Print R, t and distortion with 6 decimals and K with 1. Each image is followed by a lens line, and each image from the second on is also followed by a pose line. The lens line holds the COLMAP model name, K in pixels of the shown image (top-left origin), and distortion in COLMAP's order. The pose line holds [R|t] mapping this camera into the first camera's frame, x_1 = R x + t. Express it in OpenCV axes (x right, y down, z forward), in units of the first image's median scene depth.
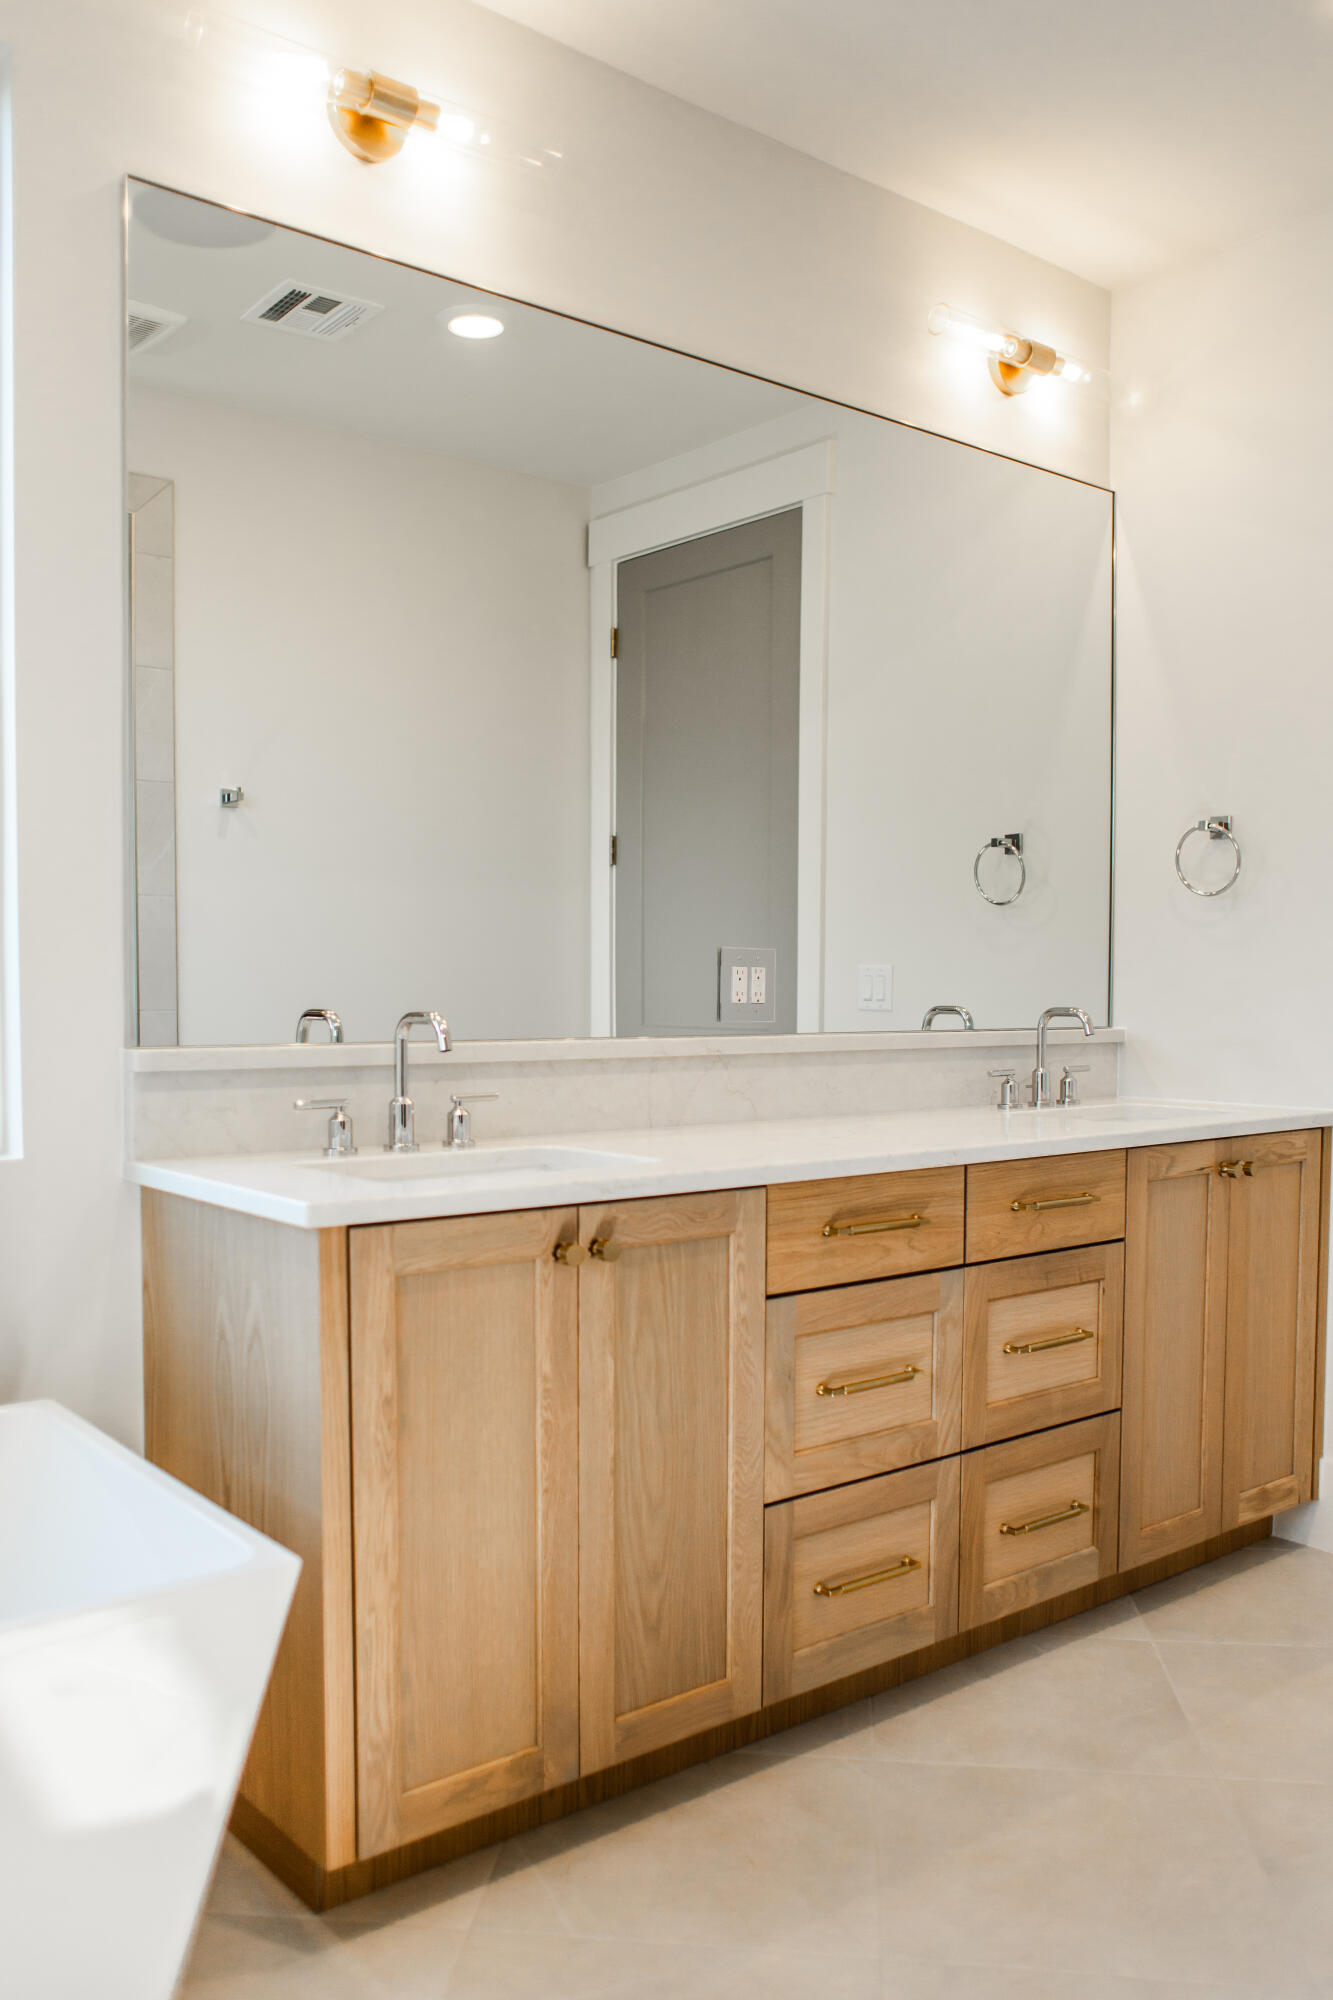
lens RADIAL K [[1633.0, 0, 704.8], [0, 1633.0, 993.4], [0, 0, 1]] dist [-0.084243, 0.119445]
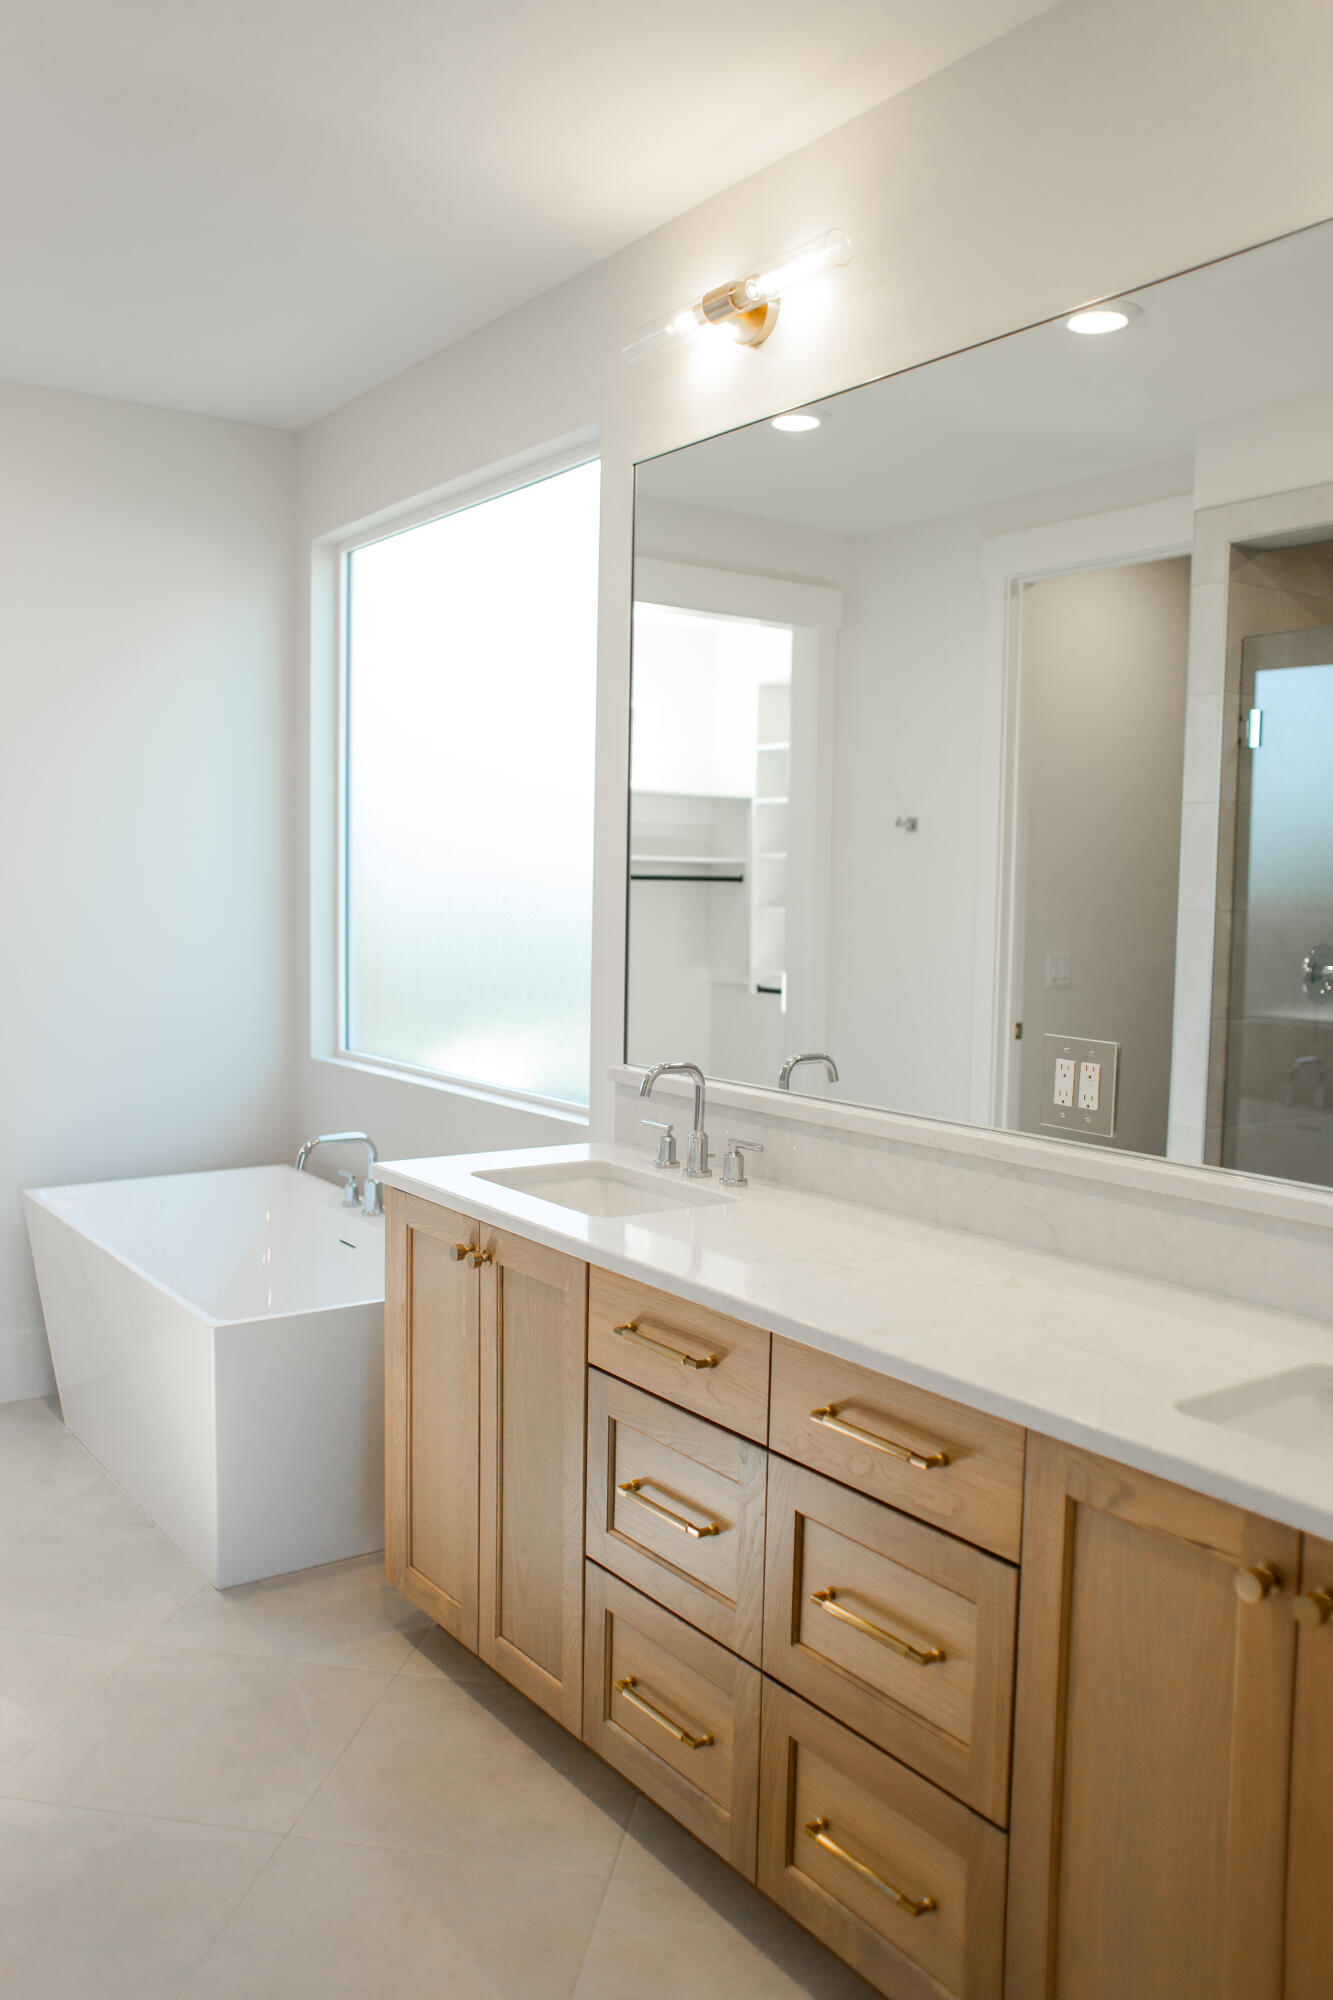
lens RADIAL K [[1633.0, 0, 704.8], [0, 1633.0, 993.4], [0, 0, 1]] dist [-0.084243, 0.119445]
pose [[-0.075045, 0.061336, -0.995292, 0.942817], [-0.028883, 0.997554, 0.063653, -0.107938], [0.996762, 0.033524, -0.073090, 1.012596]]
